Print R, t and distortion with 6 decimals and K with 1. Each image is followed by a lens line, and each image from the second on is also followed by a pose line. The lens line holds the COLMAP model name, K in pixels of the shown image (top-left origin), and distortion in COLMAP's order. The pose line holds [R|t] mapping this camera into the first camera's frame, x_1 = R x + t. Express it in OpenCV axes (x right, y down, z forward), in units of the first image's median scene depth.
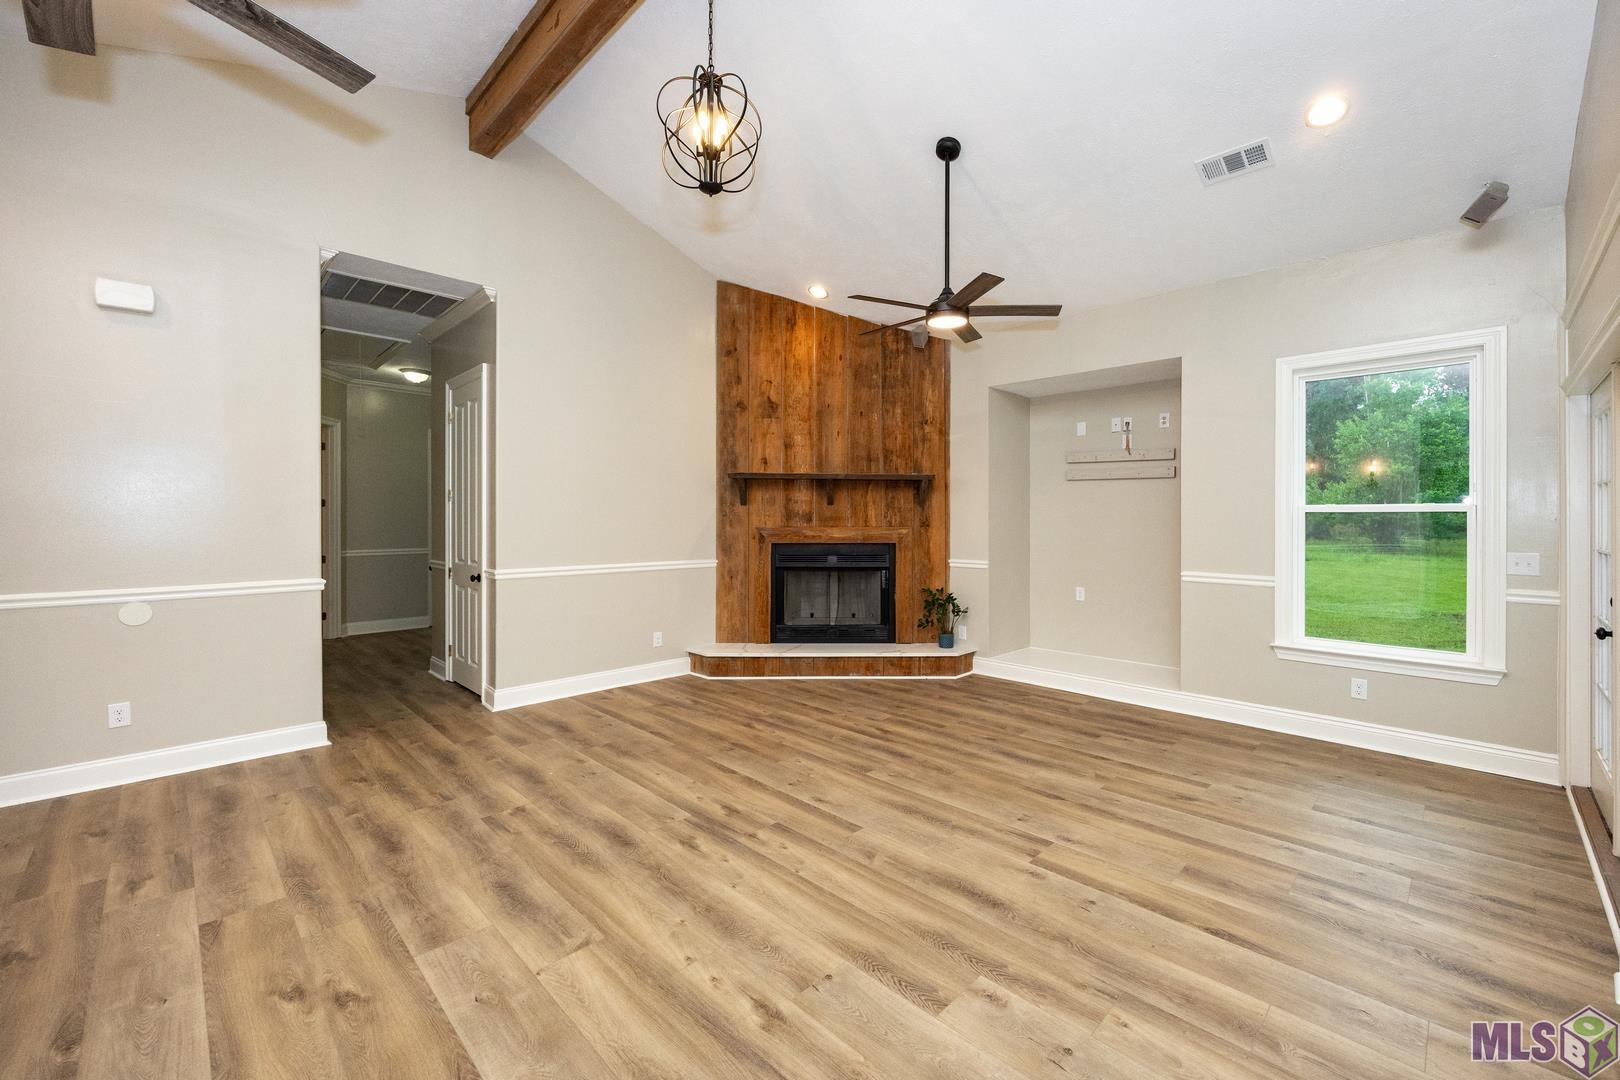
lens RADIAL K [[661.8, 0, 862.4], [0, 661.8, 522.5], [0, 0, 1]] dist [-0.001063, -0.000784]
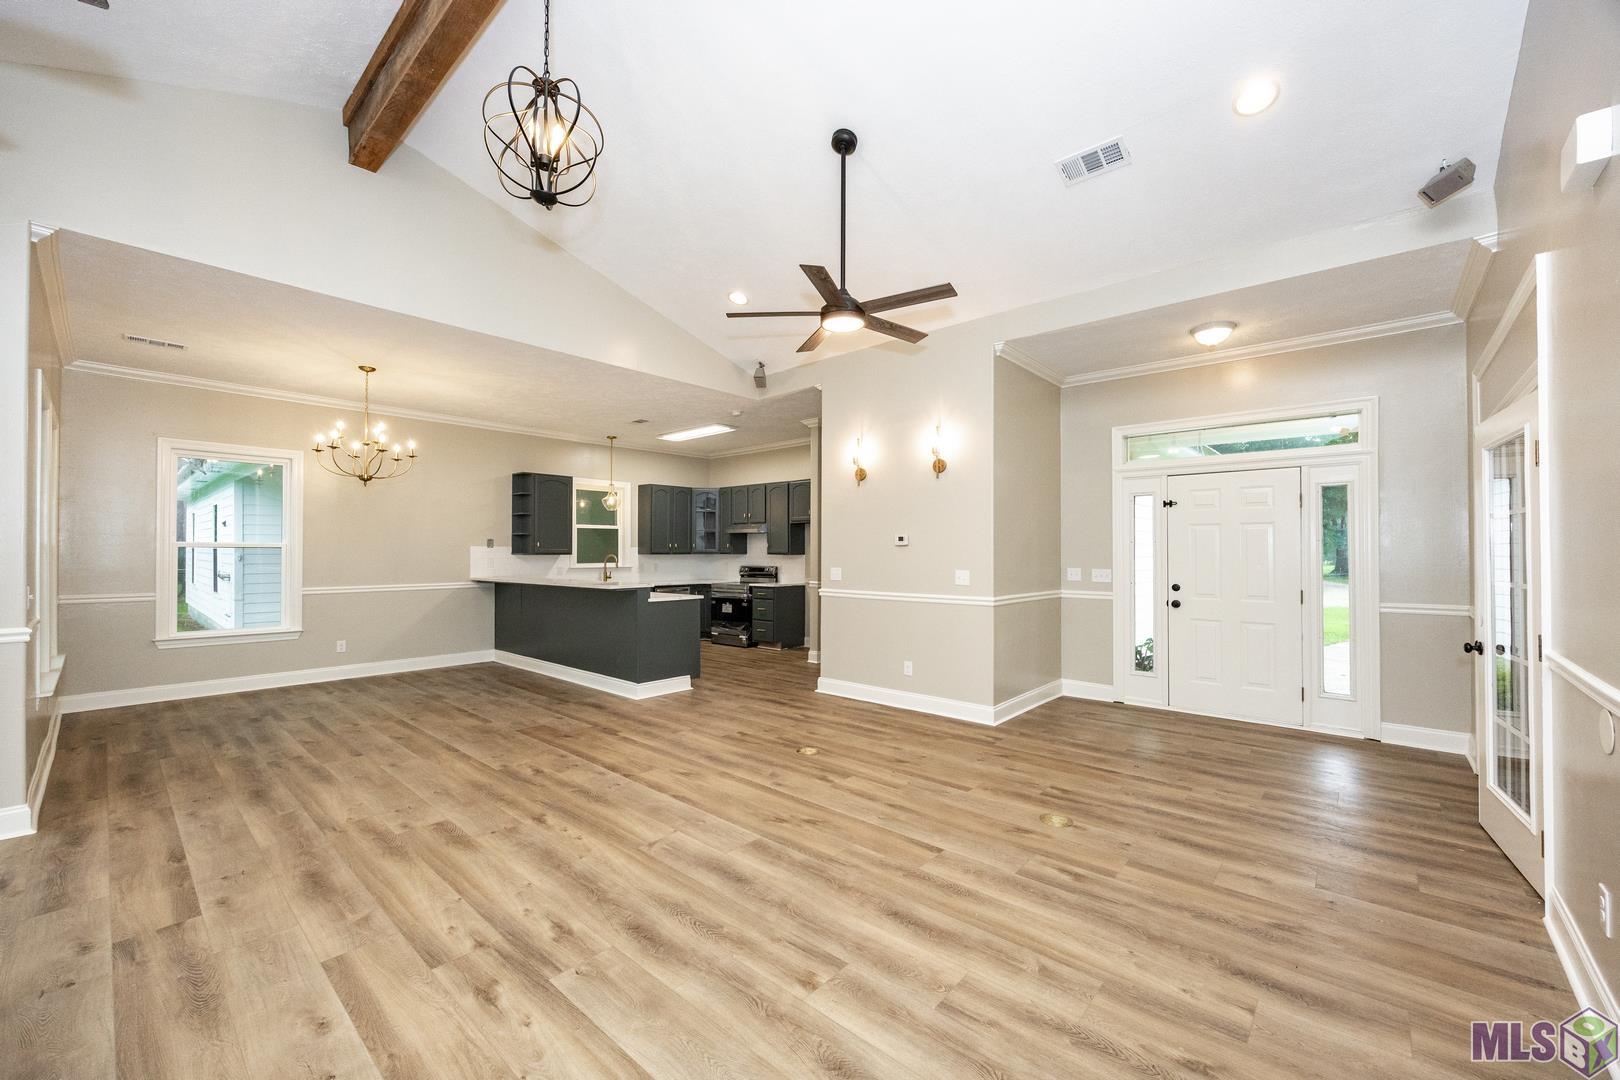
lens RADIAL K [[624.2, 0, 841.6], [0, 624.2, 544.0], [0, 0, 1]] dist [-0.002779, -0.000970]
pose [[-0.997928, 0.000520, -0.064339, -0.385088], [0.001092, 0.999960, -0.008843, -0.005459], [0.064332, -0.008895, -0.997889, 1.234632]]
